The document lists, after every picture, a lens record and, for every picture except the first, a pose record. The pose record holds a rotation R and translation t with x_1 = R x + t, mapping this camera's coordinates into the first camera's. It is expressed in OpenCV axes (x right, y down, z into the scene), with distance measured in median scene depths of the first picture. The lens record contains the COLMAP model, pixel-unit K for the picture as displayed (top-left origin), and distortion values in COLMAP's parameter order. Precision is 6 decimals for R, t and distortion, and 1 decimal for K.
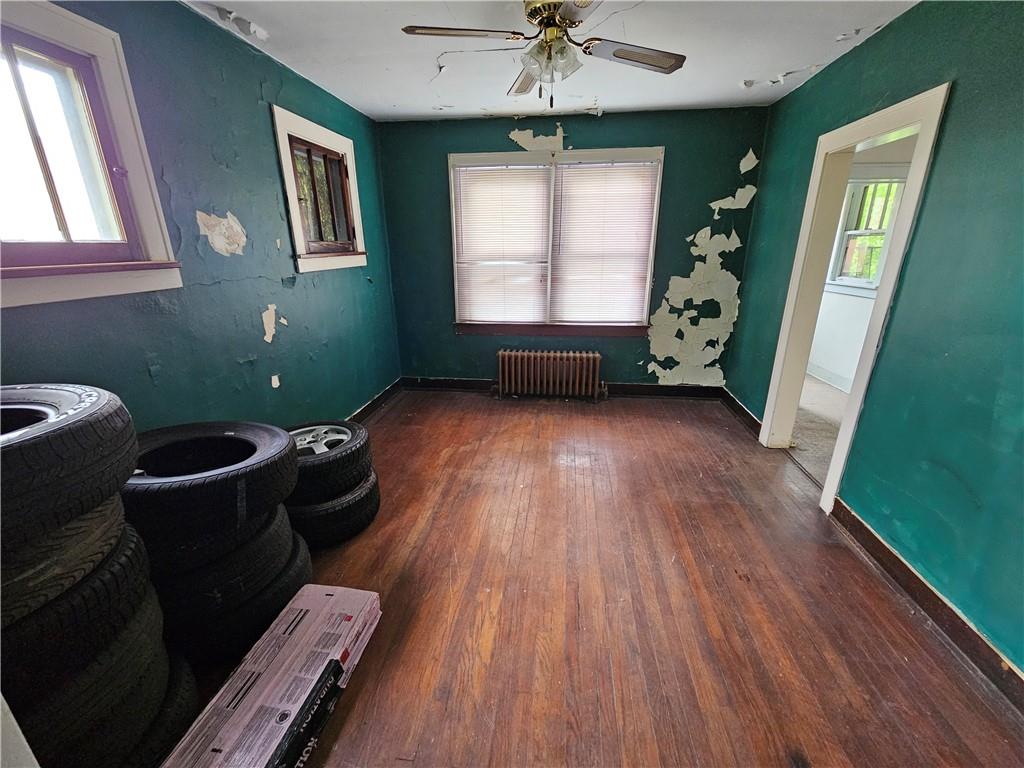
lens RADIAL K [[419.6, 0, 514.5], [0, 419.6, 381.9], [0, 0, 1]] dist [-0.000492, -0.000028]
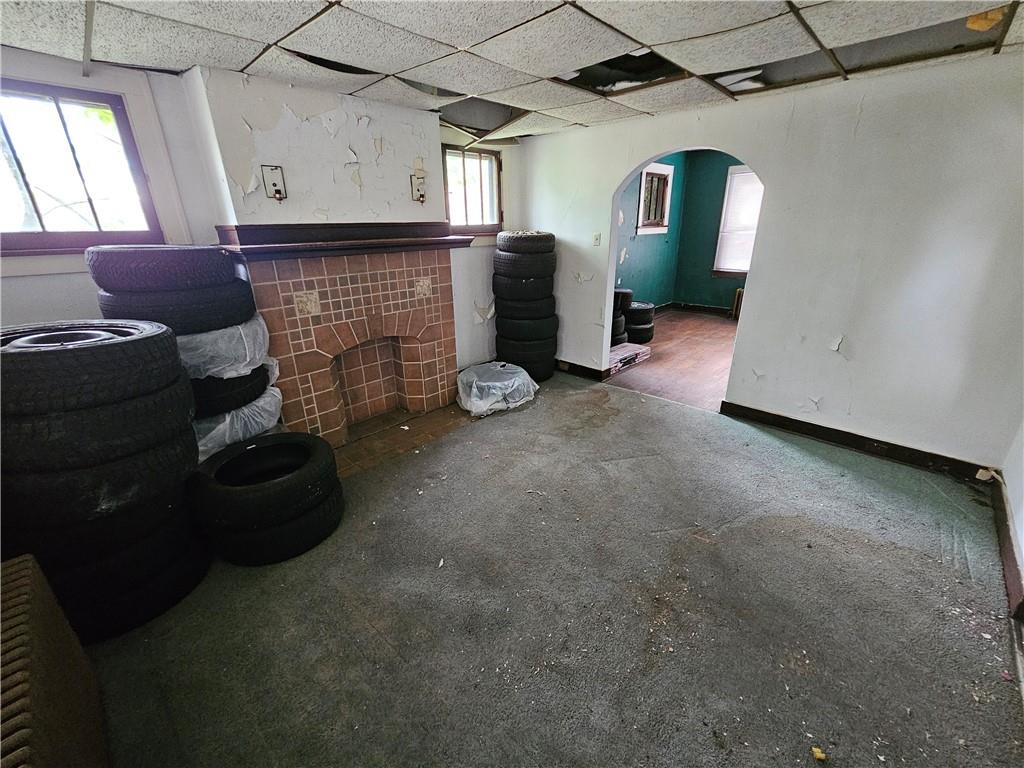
lens RADIAL K [[419.6, 0, 515.3], [0, 419.6, 386.5], [0, 0, 1]] dist [-0.000492, -0.000028]
pose [[0.806939, 0.207768, -0.552886, 0.351172], [-0.173835, 0.978169, 0.113873, 0.375246], [0.564475, 0.004223, 0.825440, -1.166613]]
